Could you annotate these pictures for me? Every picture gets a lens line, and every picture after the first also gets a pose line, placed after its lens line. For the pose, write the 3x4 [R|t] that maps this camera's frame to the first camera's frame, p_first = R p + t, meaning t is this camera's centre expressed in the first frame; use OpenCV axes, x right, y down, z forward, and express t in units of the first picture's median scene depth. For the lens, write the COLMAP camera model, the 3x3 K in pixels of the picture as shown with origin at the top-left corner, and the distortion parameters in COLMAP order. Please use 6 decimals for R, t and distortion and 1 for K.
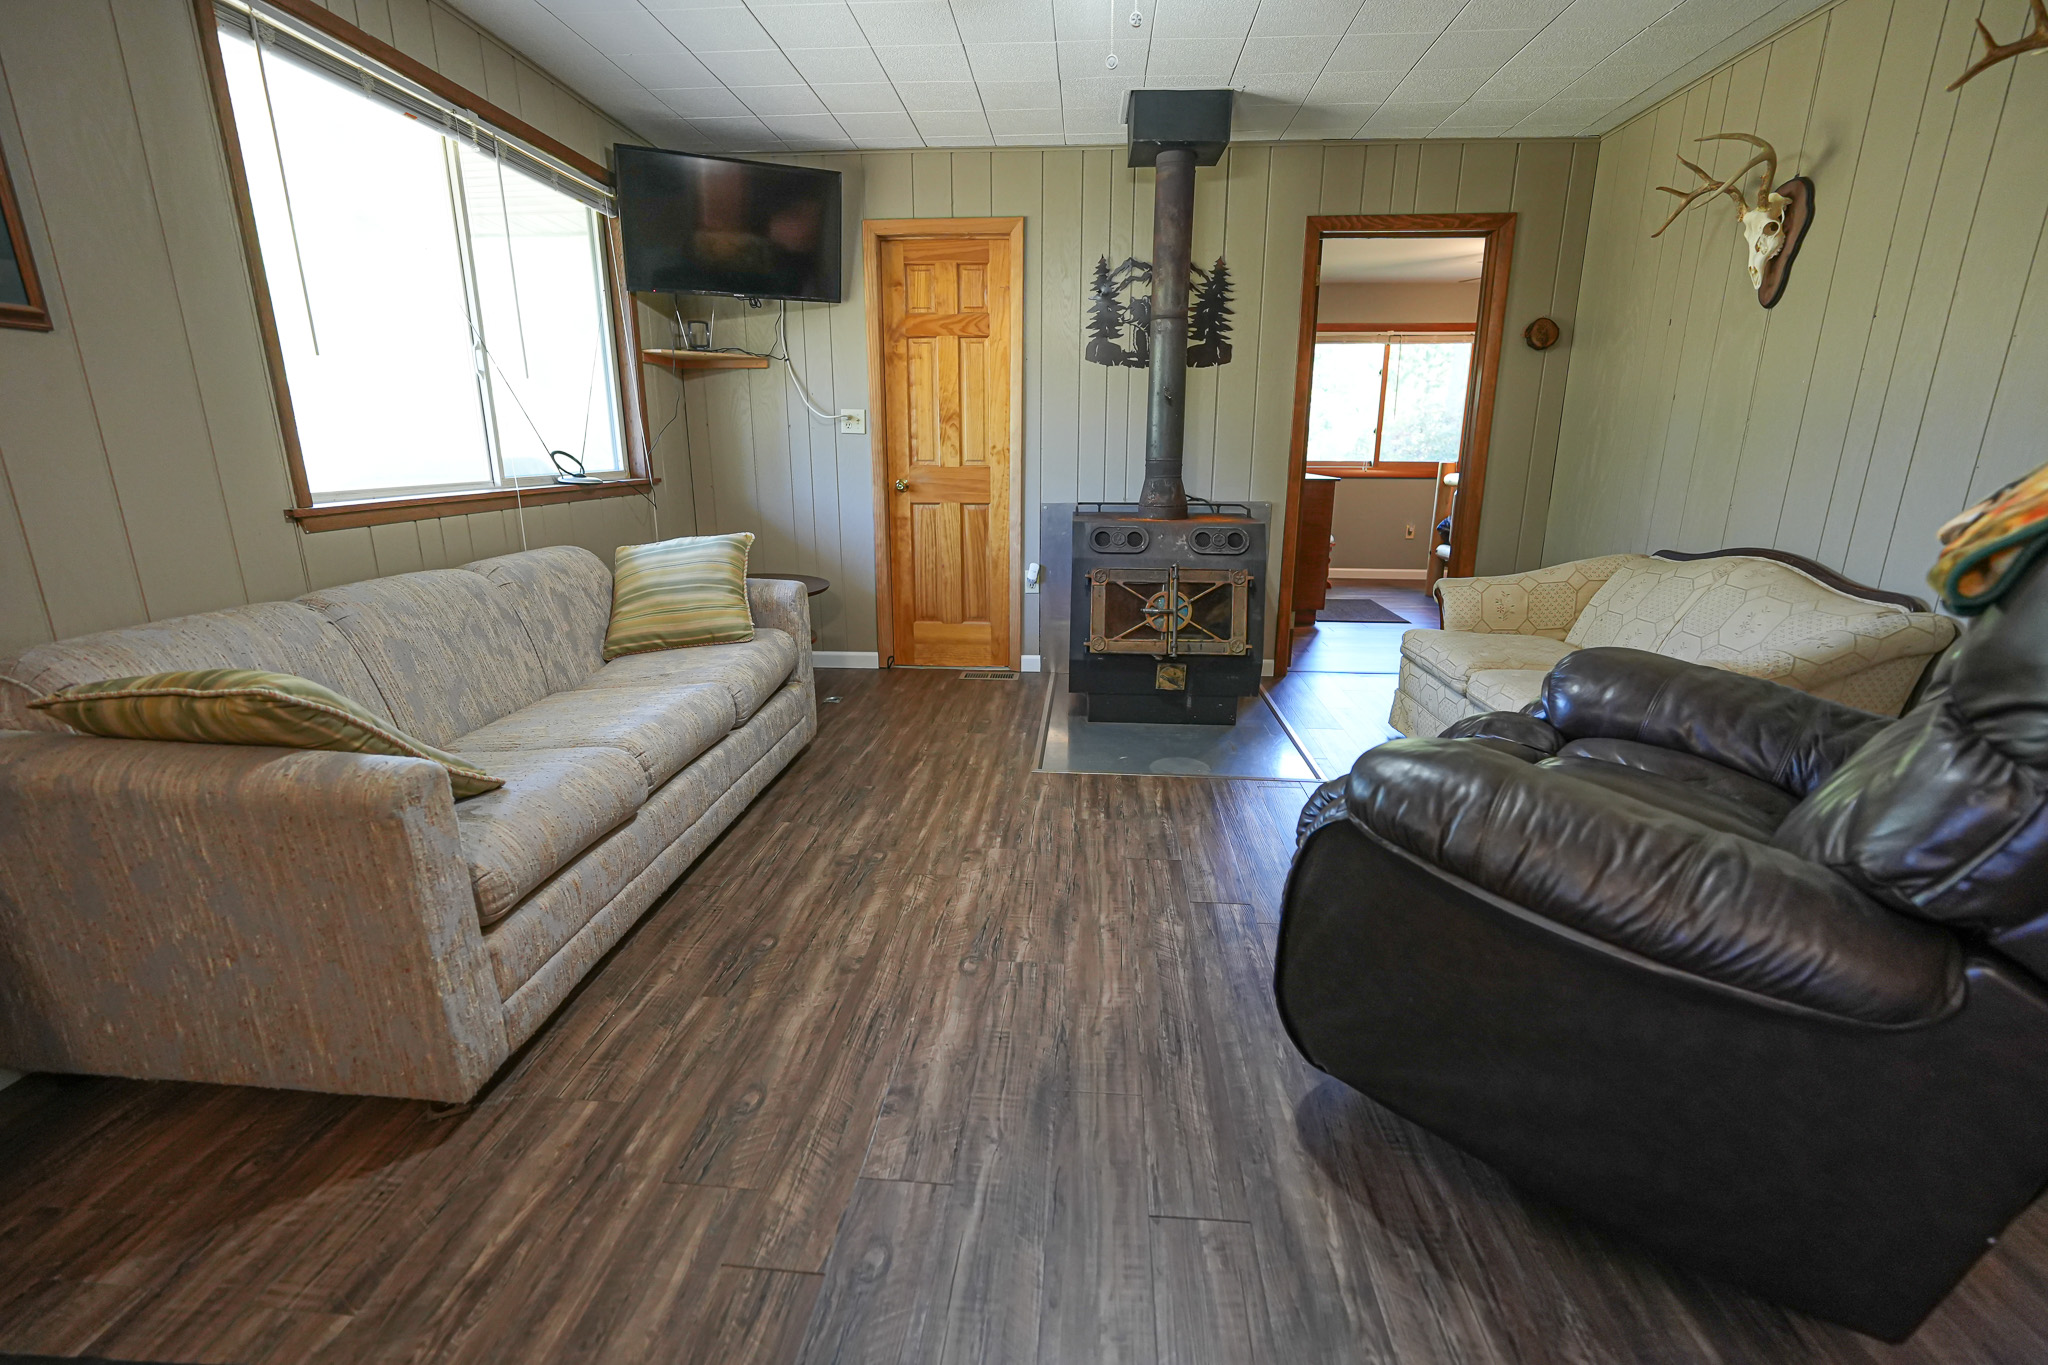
lens RADIAL K [[903.1, 0, 1023.2], [0, 903.1, 684.5], [0, 0, 1]] dist [-0.019734, 0.008279]
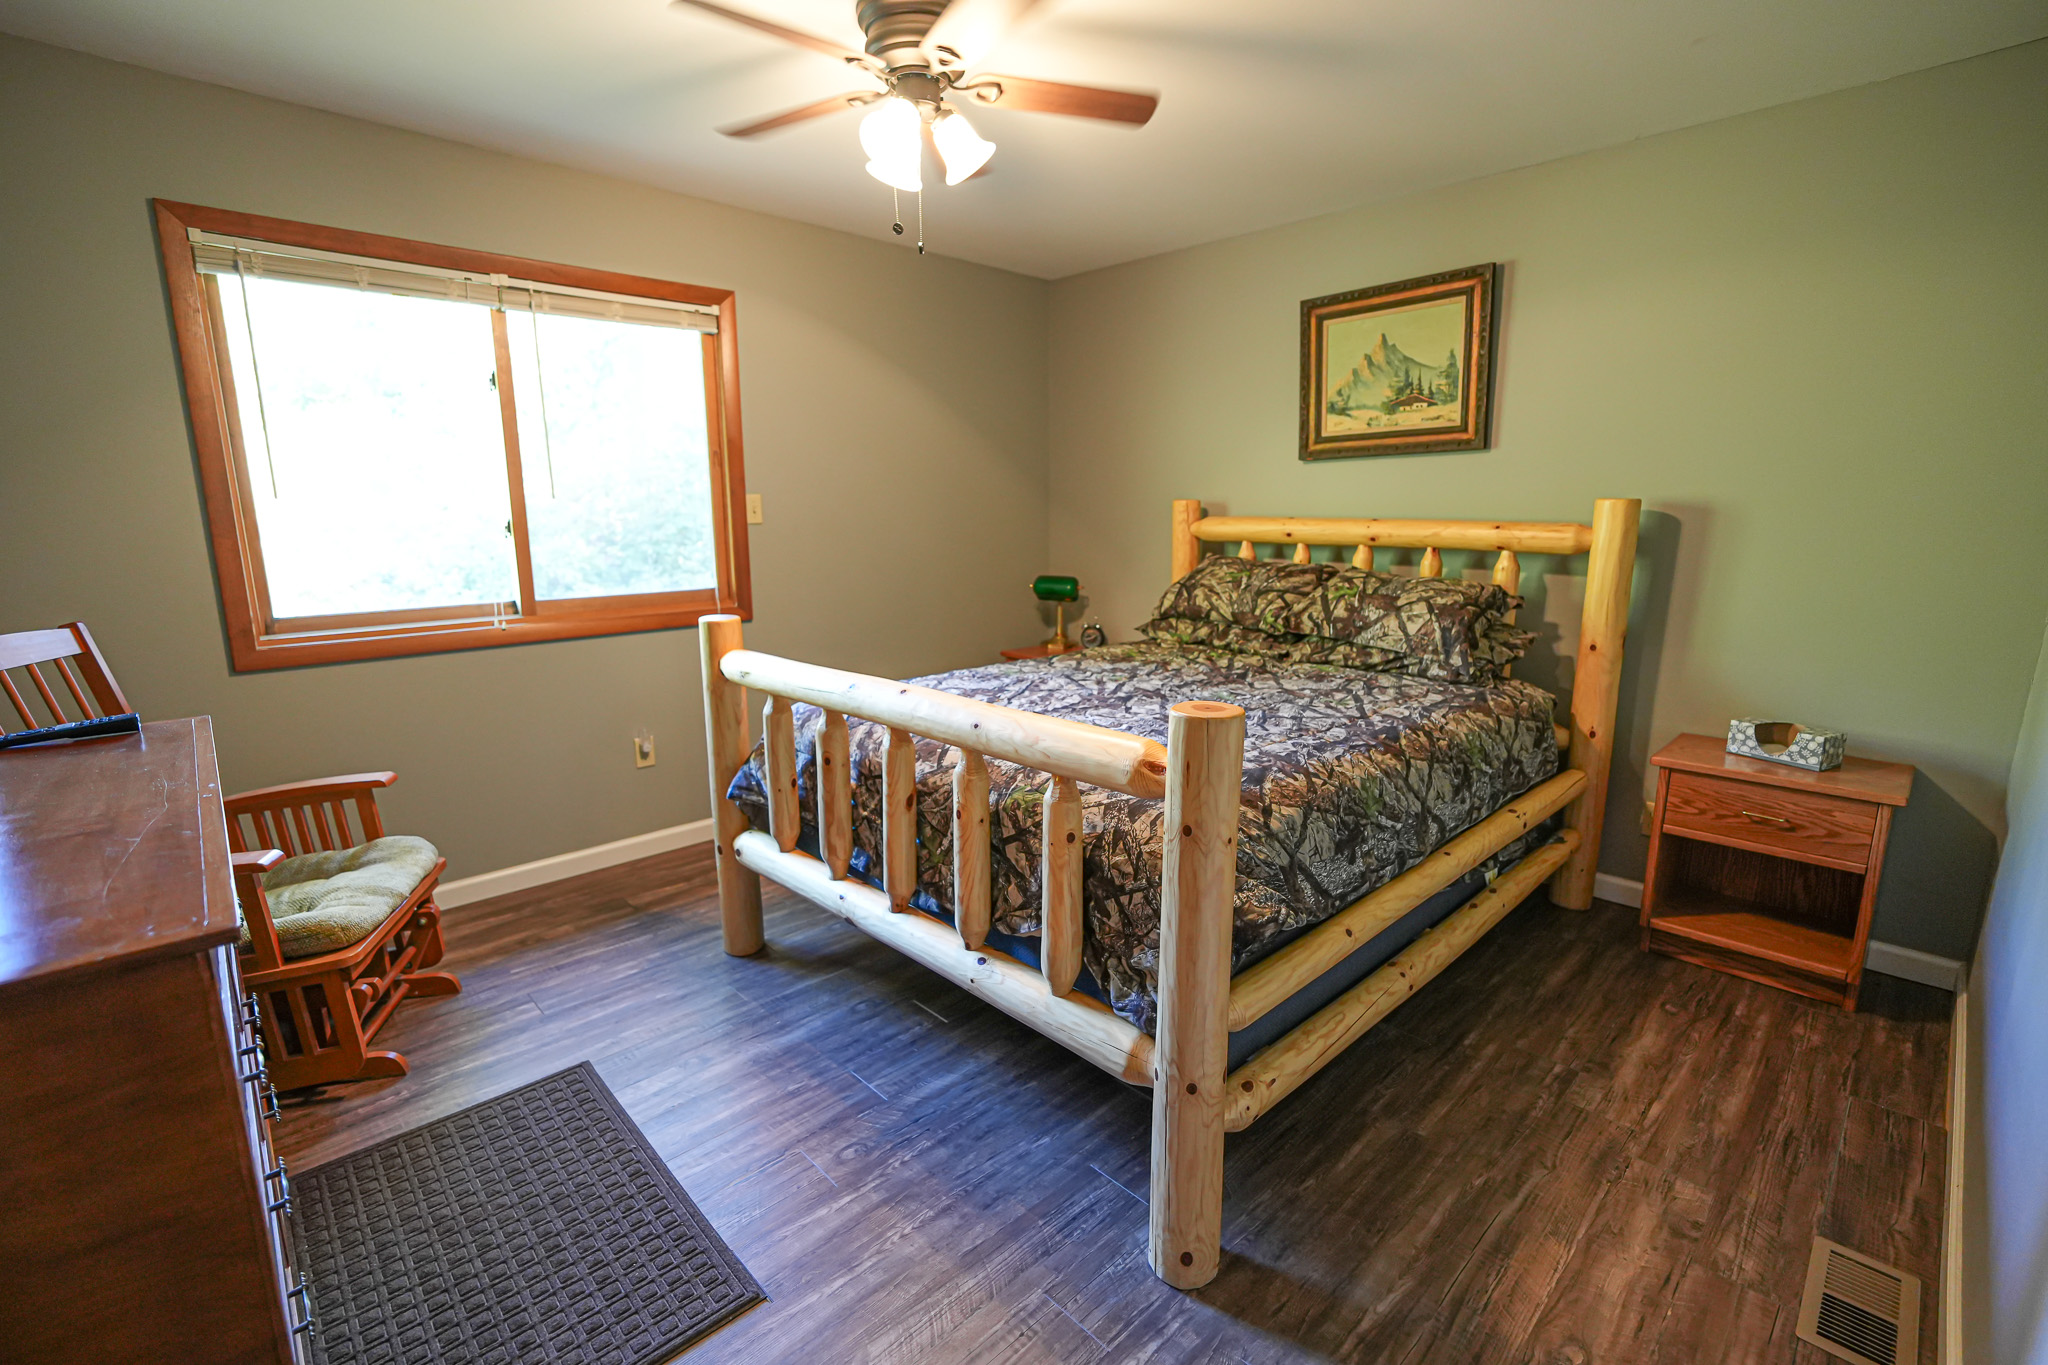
lens RADIAL K [[903.1, 0, 1027.4], [0, 903.1, 677.5], [0, 0, 1]] dist [-0.019734, 0.008279]
pose [[0.668514, -0.147928, 0.728839, 0.532577], [0.195081, 0.980581, 0.020088, -0.390630], [-0.717658, 0.128753, 0.684390, 1.243625]]
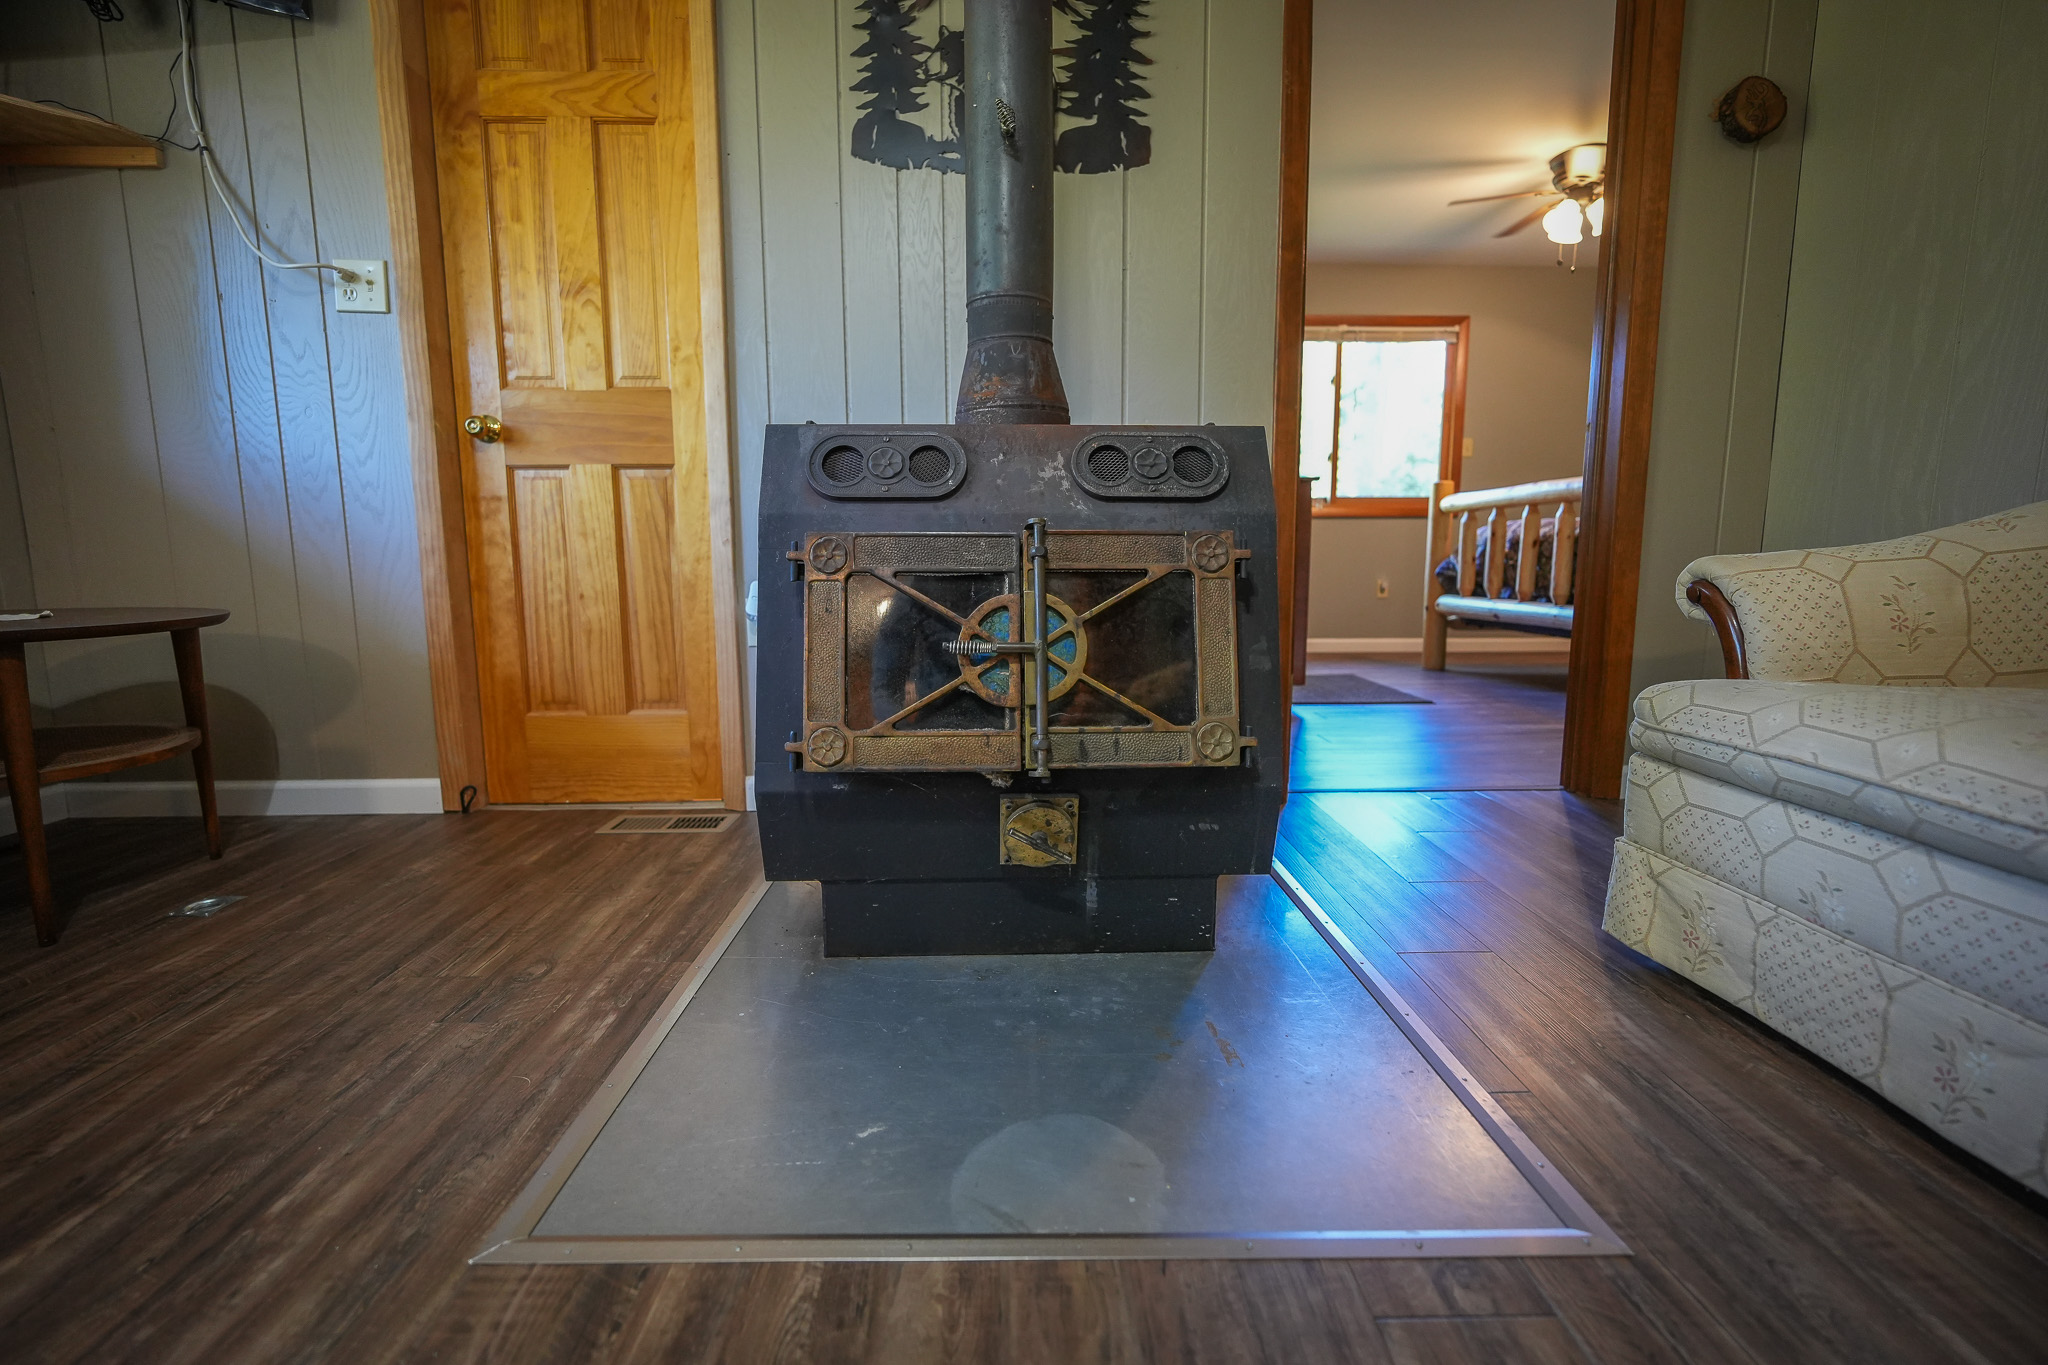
lens RADIAL K [[903.1, 0, 1020.5], [0, 903.1, 682.1], [0, 0, 1]] dist [-0.019734, 0.008279]
pose [[0.995311, -0.020094, 0.094621, 0.127257], [0.031578, 0.992091, -0.121485, -0.025077], [-0.091431, 0.123903, 0.988073, 0.654362]]
